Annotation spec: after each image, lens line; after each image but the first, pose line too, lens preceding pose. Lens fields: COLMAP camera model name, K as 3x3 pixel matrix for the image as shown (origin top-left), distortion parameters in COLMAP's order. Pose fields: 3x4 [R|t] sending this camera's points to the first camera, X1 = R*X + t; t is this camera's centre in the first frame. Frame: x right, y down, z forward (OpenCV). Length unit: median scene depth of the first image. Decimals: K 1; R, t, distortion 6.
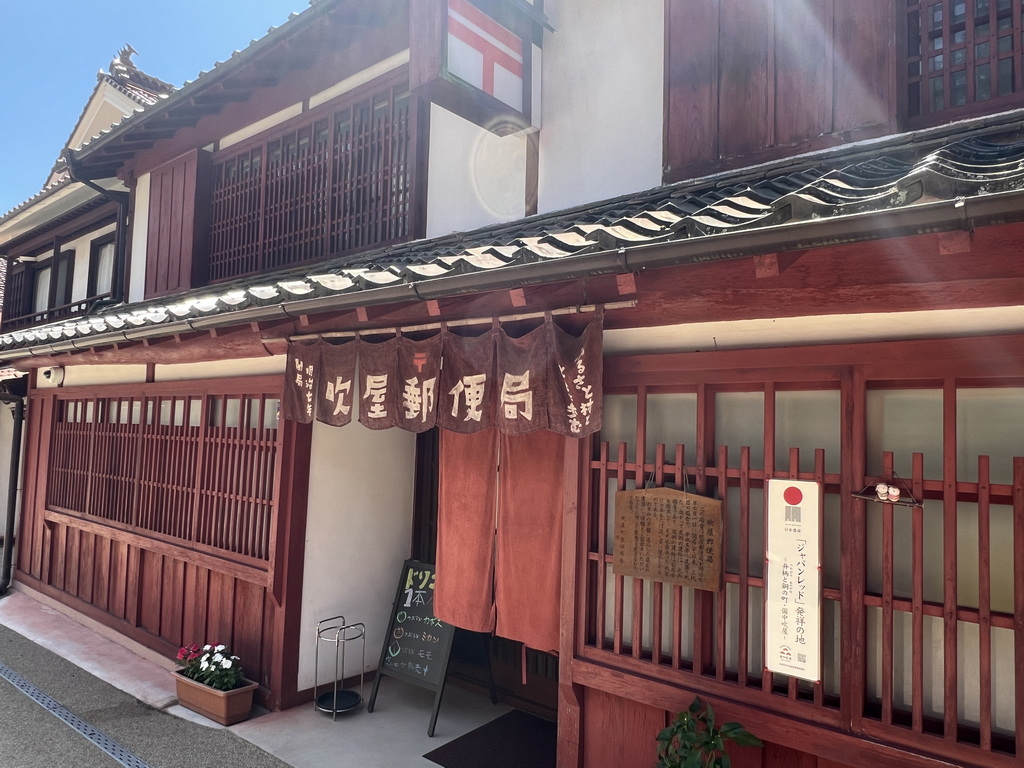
lens RADIAL K [[661.0, 0, 510.7], [0, 661.0, 391.0], [0, 0, 1]] dist [0.031121, 0.010326]
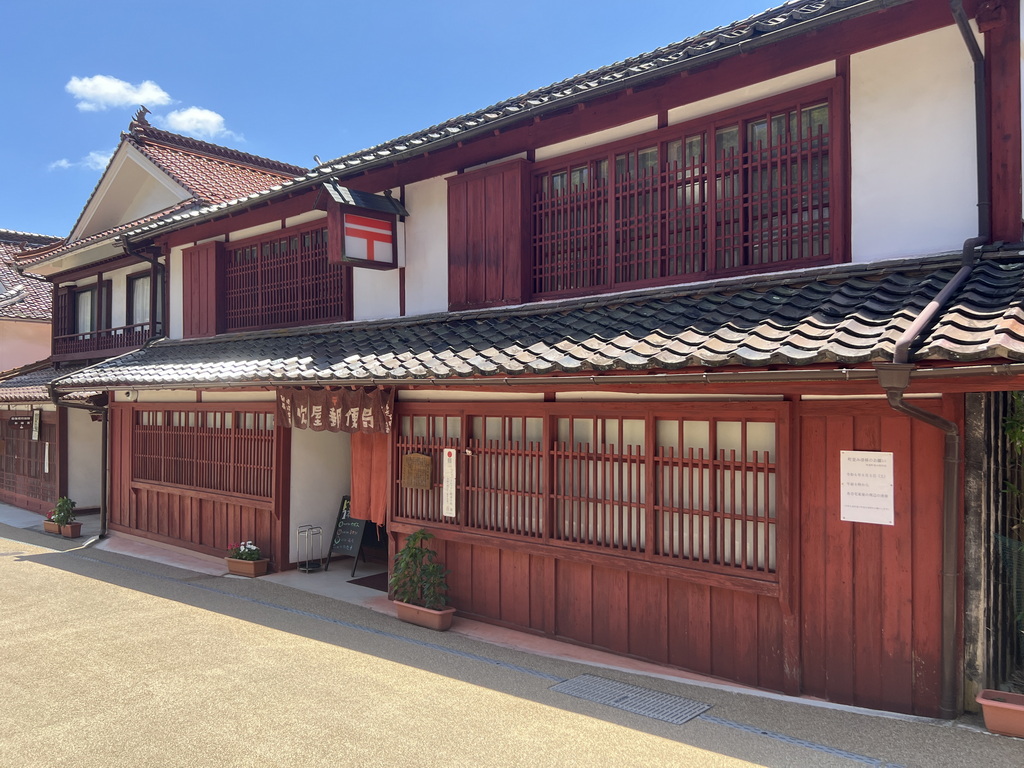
lens RADIAL K [[785.0, 0, 515.1], [0, 785.0, 380.7], [0, 0, 1]] dist [0.121228, -0.014780]
pose [[0.997625, -0.033530, -0.060173, 0.505182], [0.035835, 0.998649, 0.037641, -0.151827], [0.058830, -0.039708, 0.997478, -1.287501]]
